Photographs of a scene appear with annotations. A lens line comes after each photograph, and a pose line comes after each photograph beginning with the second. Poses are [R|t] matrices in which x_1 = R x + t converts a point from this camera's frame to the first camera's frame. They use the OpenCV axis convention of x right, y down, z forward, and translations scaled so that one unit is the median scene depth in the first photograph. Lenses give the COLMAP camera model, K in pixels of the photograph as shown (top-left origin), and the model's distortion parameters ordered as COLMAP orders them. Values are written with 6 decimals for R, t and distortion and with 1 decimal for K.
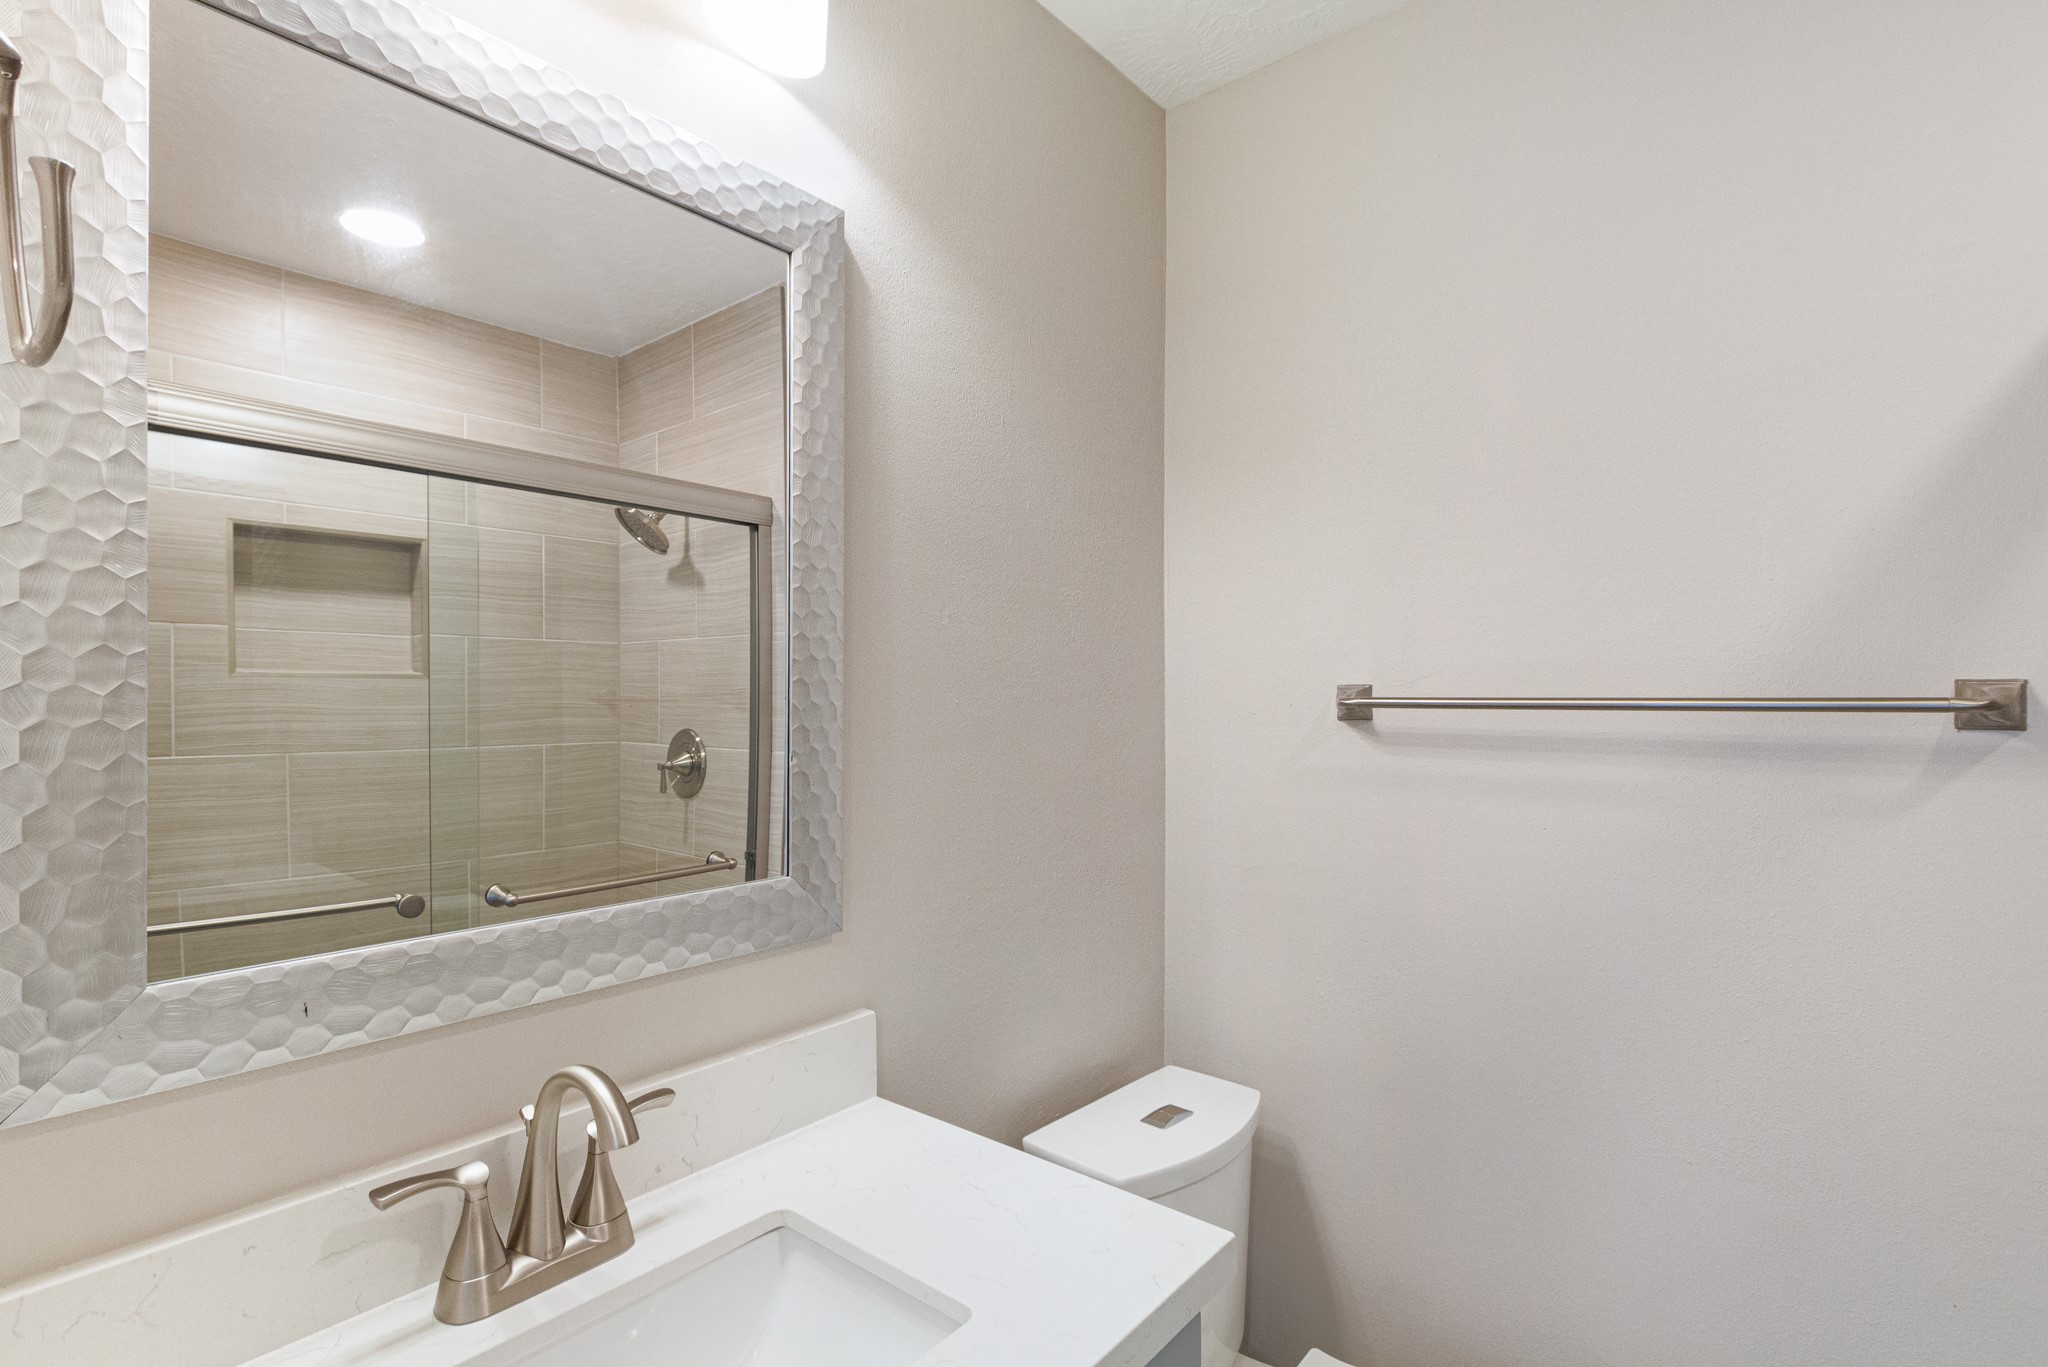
lens RADIAL K [[964.6, 0, 986.9], [0, 964.6, 689.6], [0, 0, 1]] dist [0.007448, -0.000168]
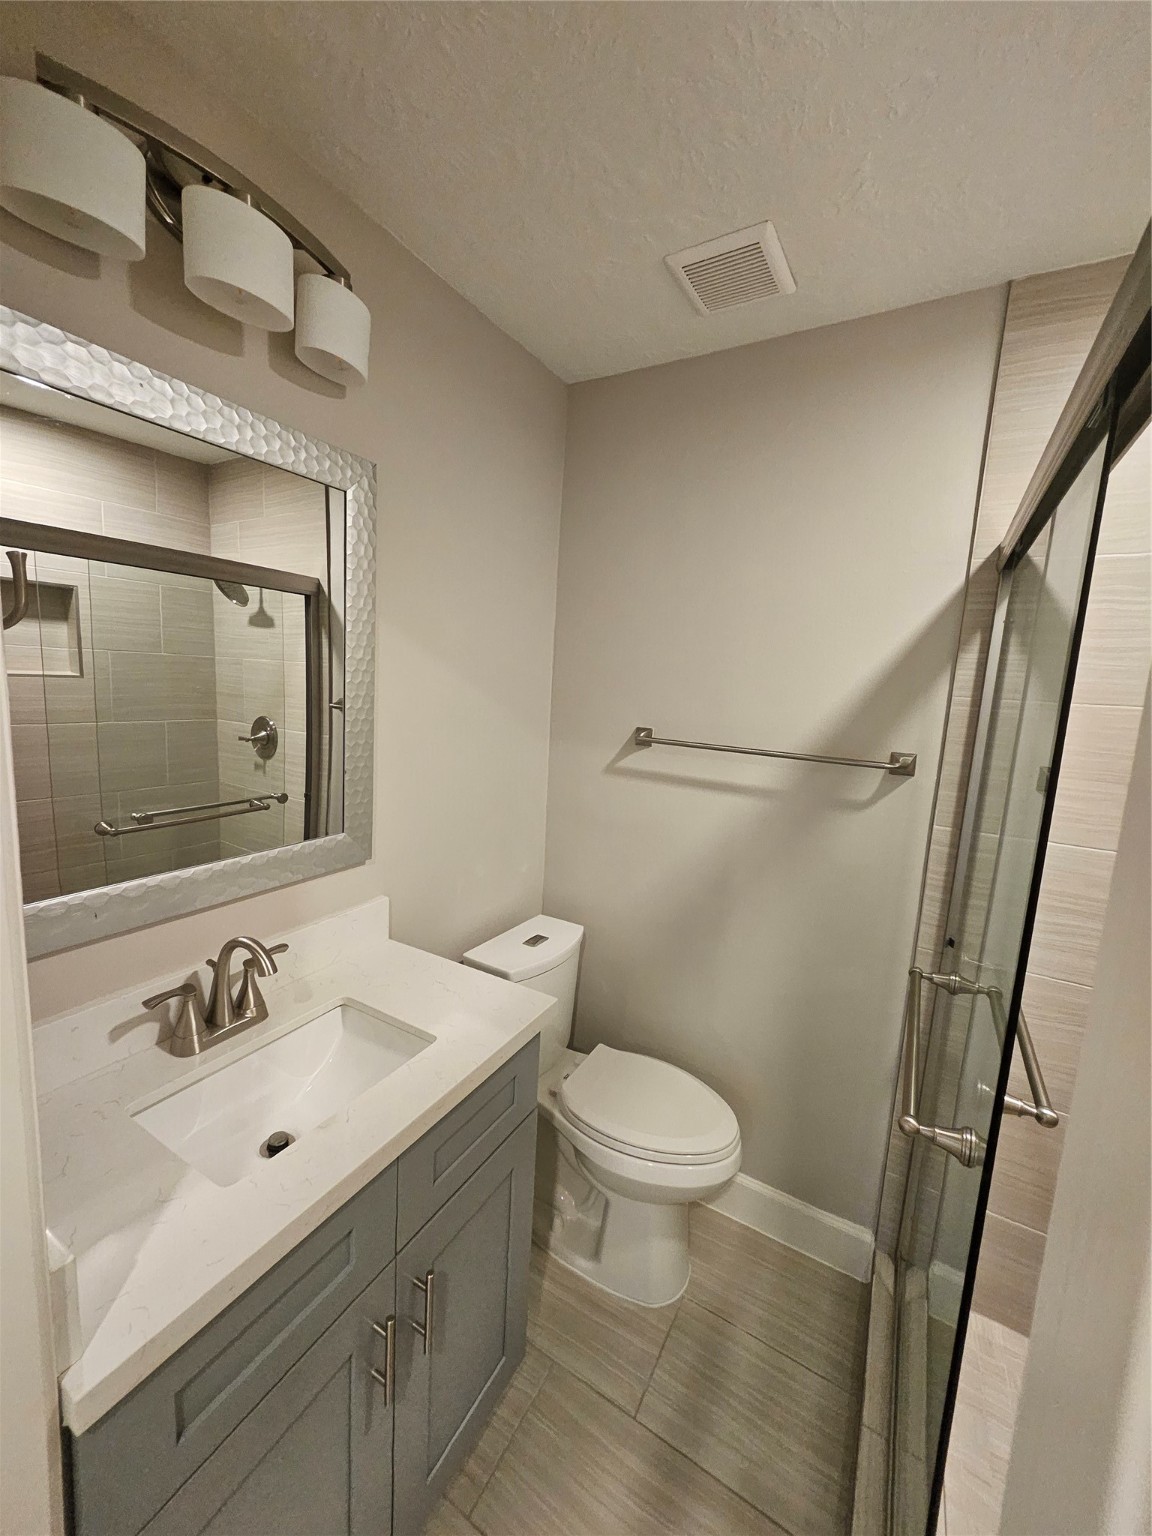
lens RADIAL K [[610.0, 0, 568.7], [0, 610.0, 763.4], [0, 0, 1]] dist [0.008783, -0.000231]
pose [[0.980642, 0.032292, 0.193126, -0.003117], [-0.062946, 0.985944, 0.154768, -0.088999], [-0.185414, -0.163928, 0.968891, -0.131950]]
